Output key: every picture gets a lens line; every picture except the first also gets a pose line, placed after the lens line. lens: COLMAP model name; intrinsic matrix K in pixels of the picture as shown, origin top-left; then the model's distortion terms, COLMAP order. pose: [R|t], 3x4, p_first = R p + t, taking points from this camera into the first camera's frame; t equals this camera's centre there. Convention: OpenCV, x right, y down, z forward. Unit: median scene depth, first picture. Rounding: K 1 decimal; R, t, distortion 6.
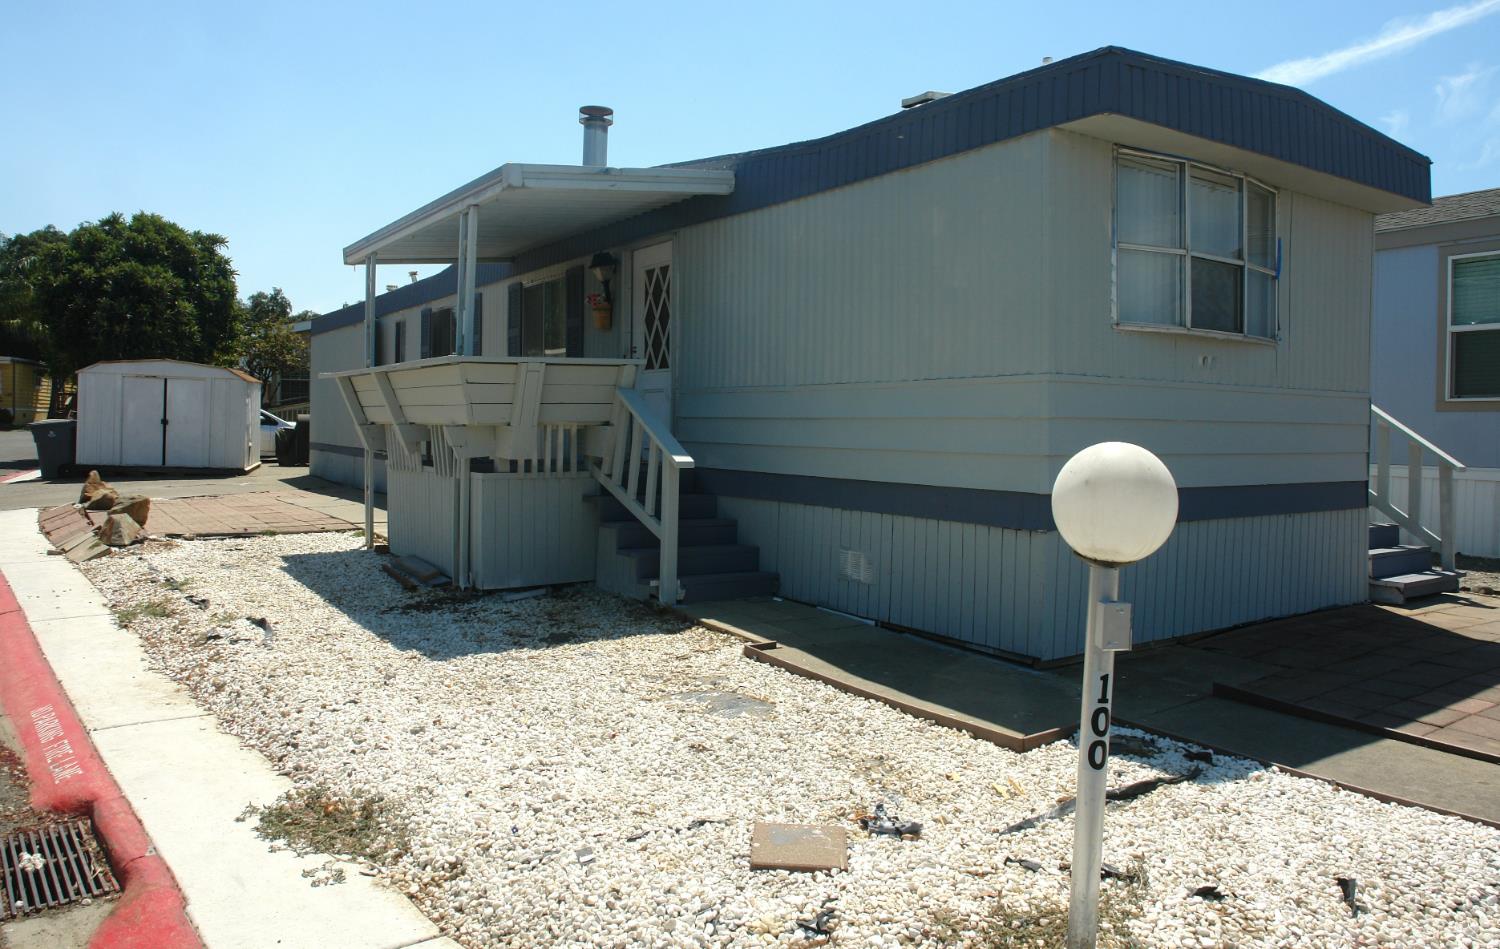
lens RADIAL K [[1071.0, 0, 734.4], [0, 1071.0, 433.8], [0, 0, 1]] dist [-0.060387, 0.013661]
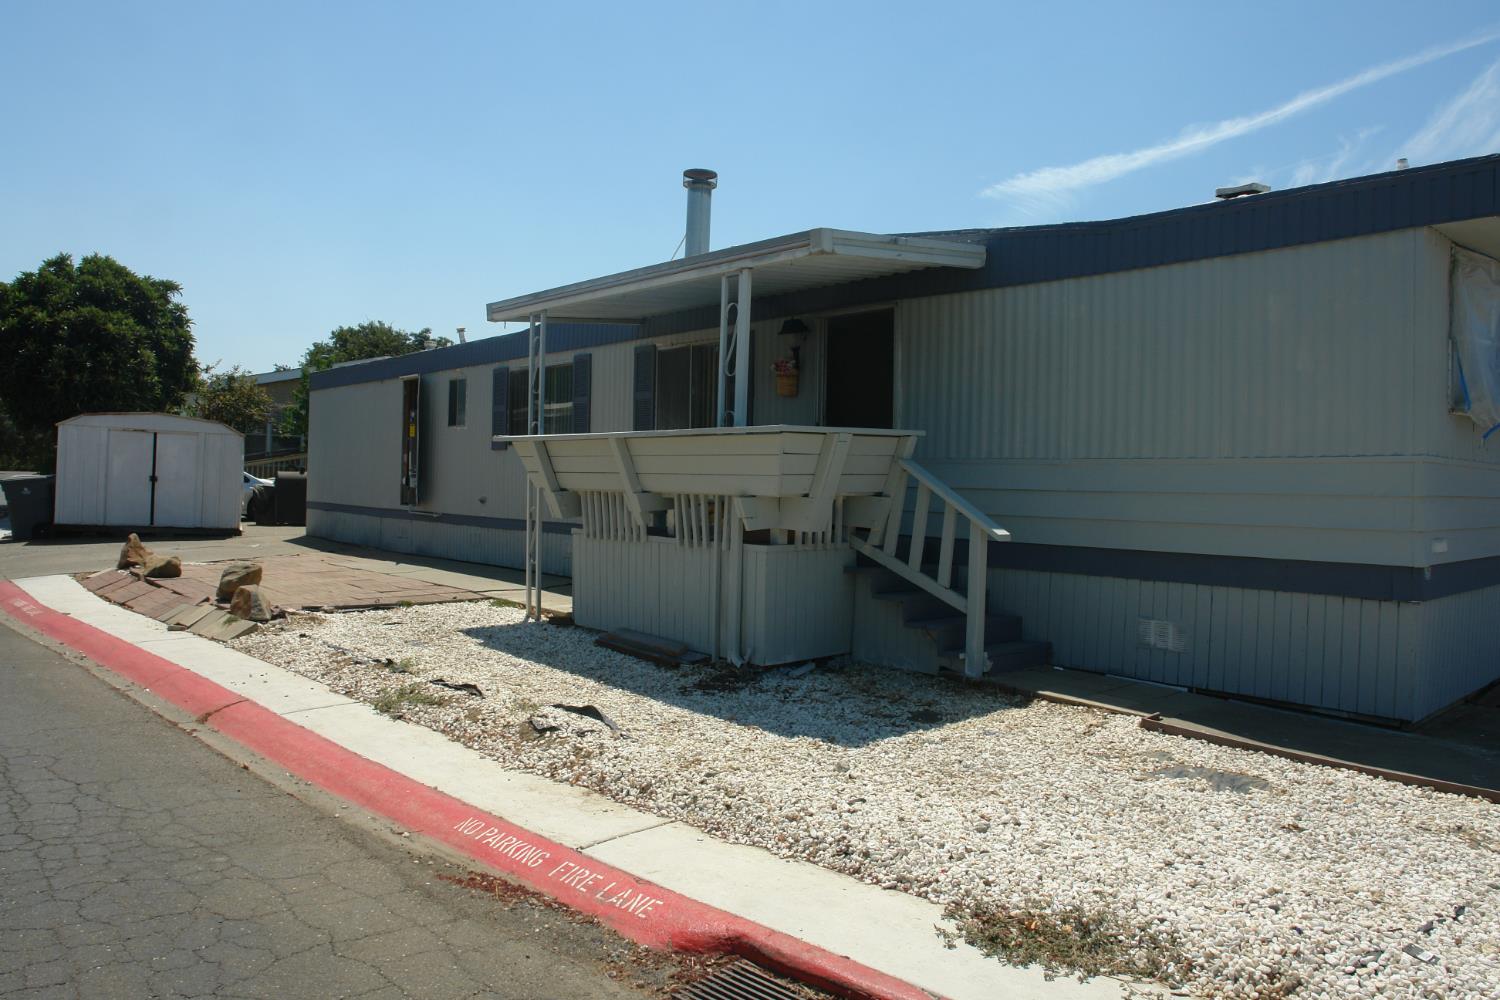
lens RADIAL K [[1033.9, 0, 760.3], [0, 1033.9, 474.4], [0, 0, 1]] dist [-0.094693, 0.049987]
pose [[0.987234, 0.008699, 0.159037, -0.348363], [-0.006348, 0.999863, -0.015281, -0.011743], [-0.159148, 0.014076, 0.987154, 0.069674]]
